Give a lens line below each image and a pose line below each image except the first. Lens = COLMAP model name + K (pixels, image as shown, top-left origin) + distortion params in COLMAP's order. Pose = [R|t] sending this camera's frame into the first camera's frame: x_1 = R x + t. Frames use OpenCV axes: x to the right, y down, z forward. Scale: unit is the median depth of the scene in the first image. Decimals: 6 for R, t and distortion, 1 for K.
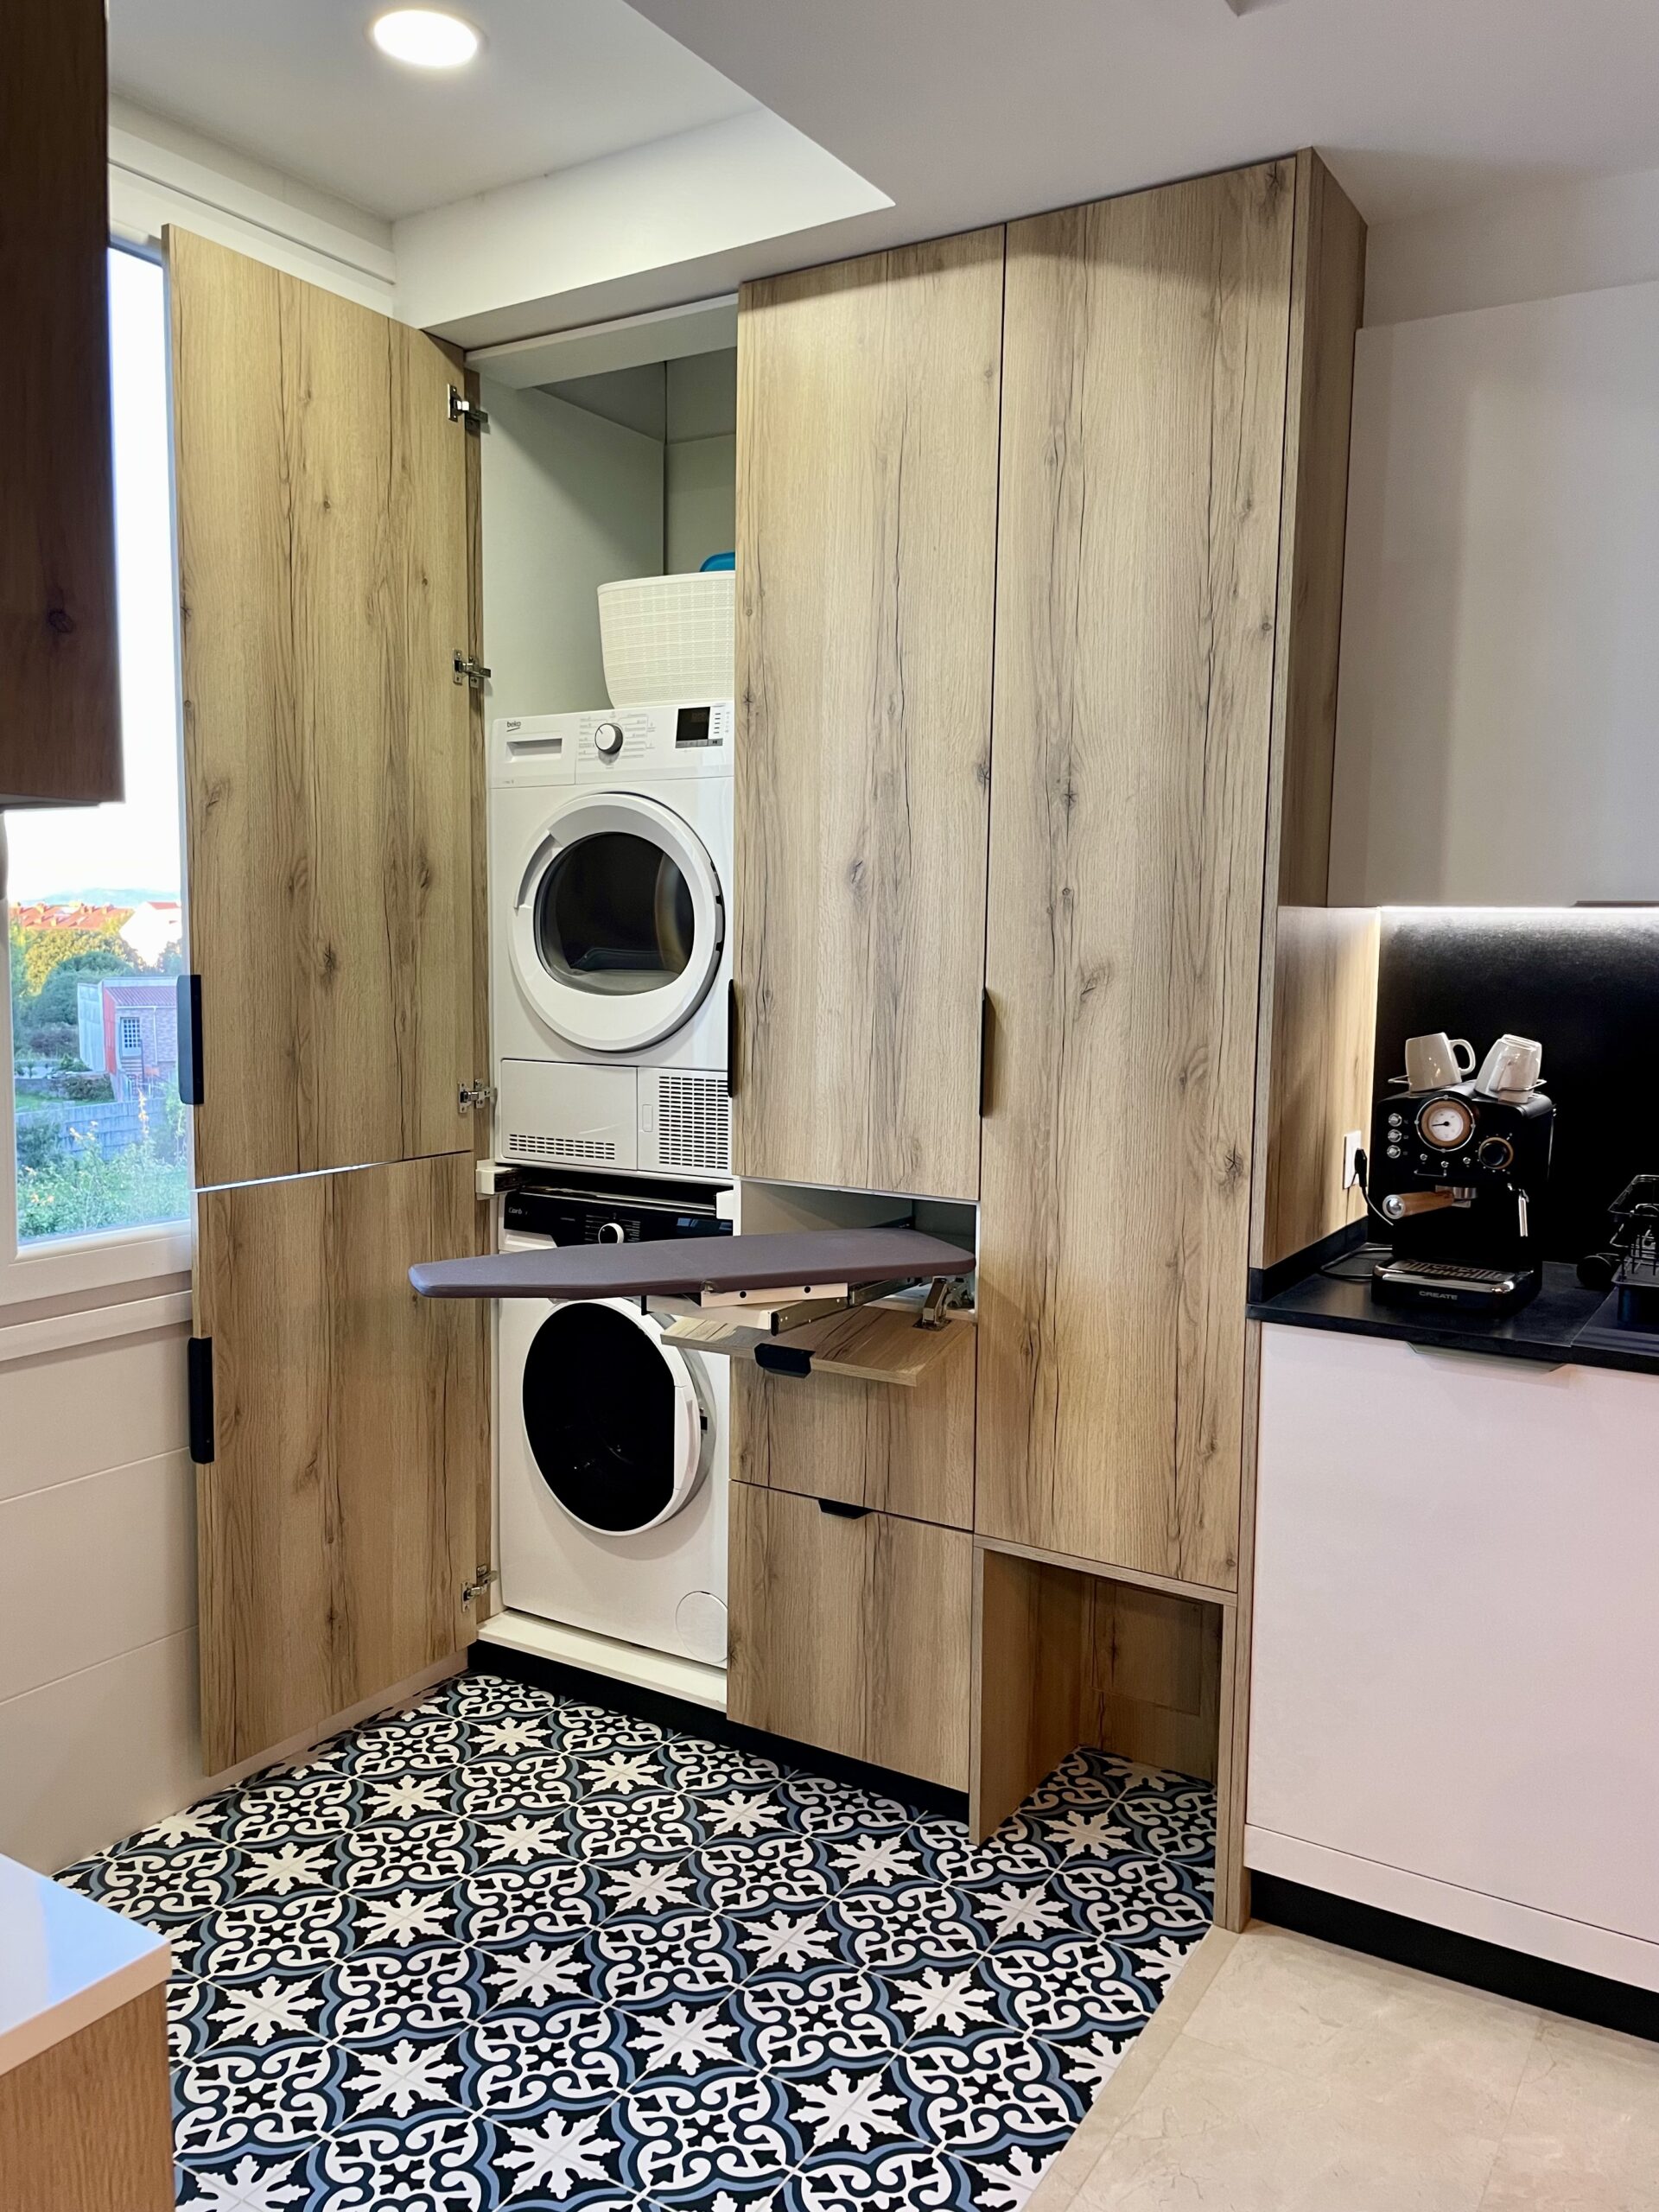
lens RADIAL K [[1675.9, 0, 826.7], [0, 1675.9, 1108.6], [0, 0, 1]] dist [0.067605, -0.079270]
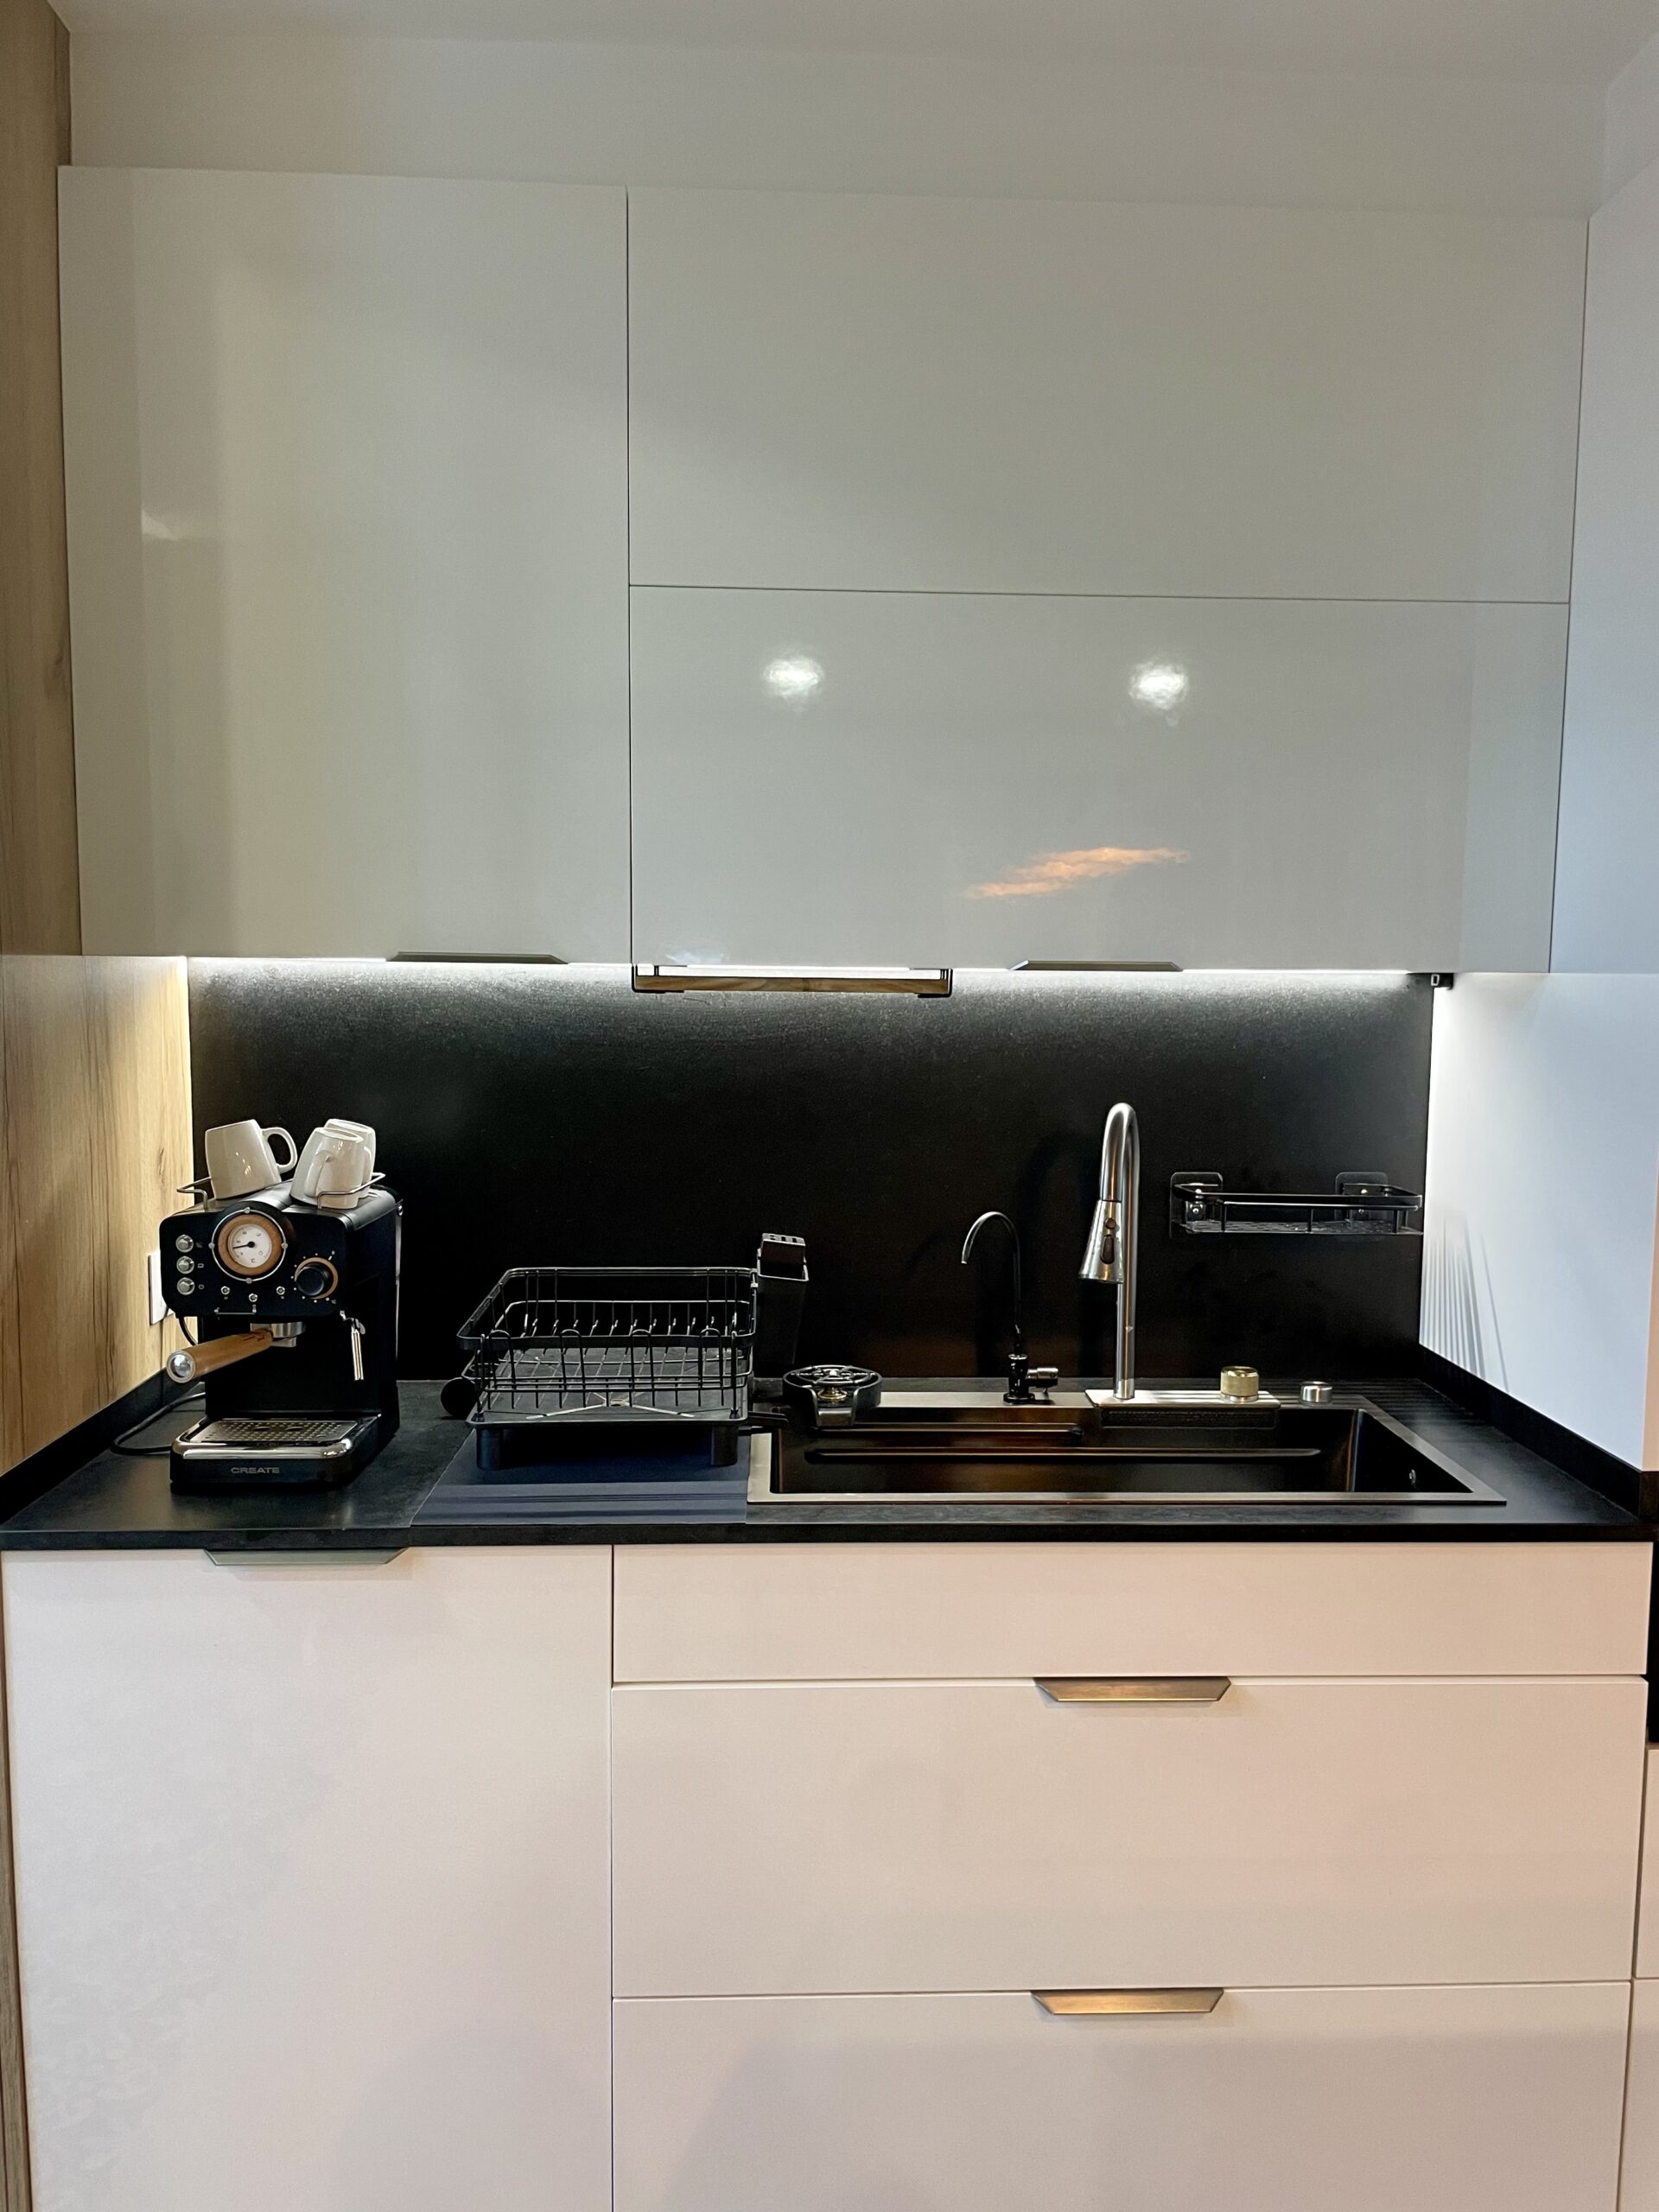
lens RADIAL K [[1675.9, 0, 847.1], [0, 1675.9, 1114.6], [0, 0, 1]] dist [0.067605, -0.079270]
pose [[0.827785, -0.049489, 0.558859, 0.161349], [0.056211, 0.998406, 0.005152, -0.036360], [-0.558223, 0.027150, 0.829247, 0.214421]]
